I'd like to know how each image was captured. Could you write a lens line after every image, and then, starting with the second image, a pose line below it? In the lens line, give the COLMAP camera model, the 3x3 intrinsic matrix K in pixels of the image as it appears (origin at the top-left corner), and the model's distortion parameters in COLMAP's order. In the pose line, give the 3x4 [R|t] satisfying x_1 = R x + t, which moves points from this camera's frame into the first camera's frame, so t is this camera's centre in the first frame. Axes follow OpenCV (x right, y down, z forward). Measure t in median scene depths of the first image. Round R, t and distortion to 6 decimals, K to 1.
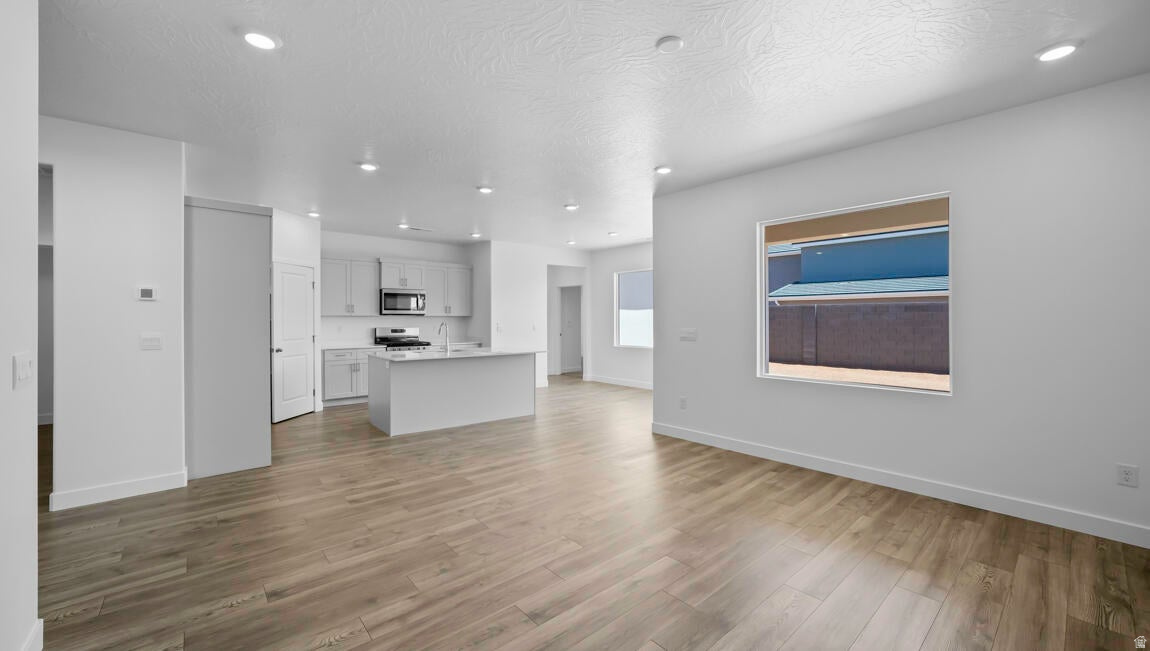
lens RADIAL K [[466.9, 0, 574.2], [0, 466.9, 319.6], [0, 0, 1]] dist [-0.015922, 0.000802]
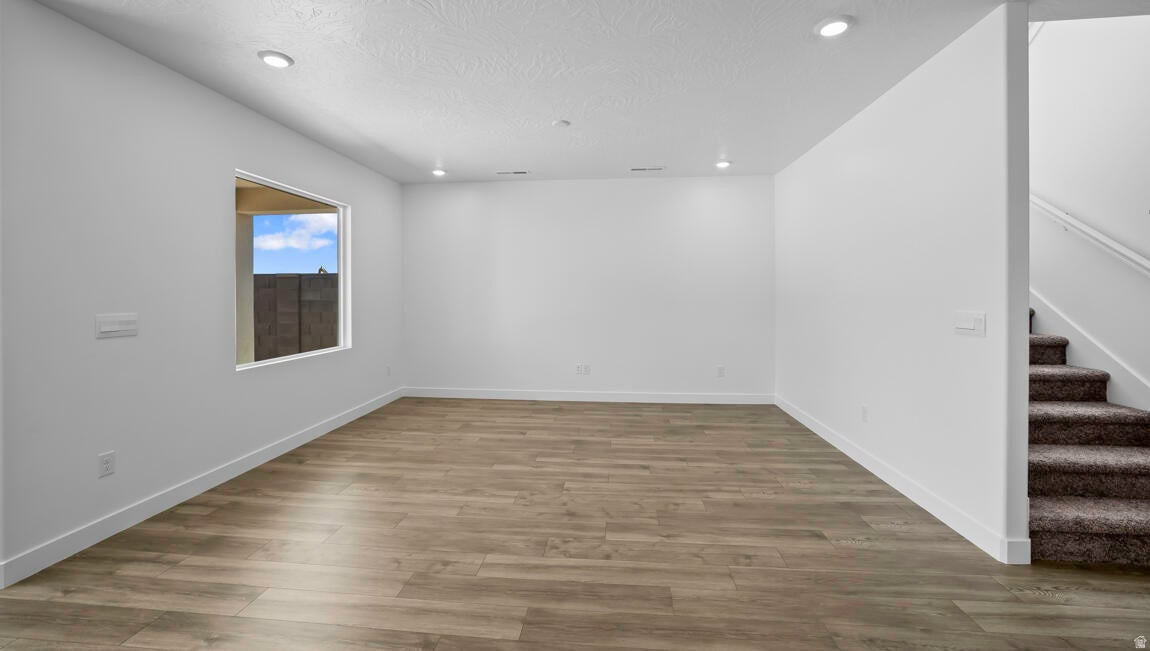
lens RADIAL K [[466.9, 0, 571.6], [0, 466.9, 304.9], [0, 0, 1]] dist [-0.015922, 0.000802]
pose [[-0.699501, -0.009151, 0.714573, -0.810006], [0.008151, 0.999751, 0.020782, 0.005358], [-0.714585, 0.020361, -0.699252, 1.738600]]
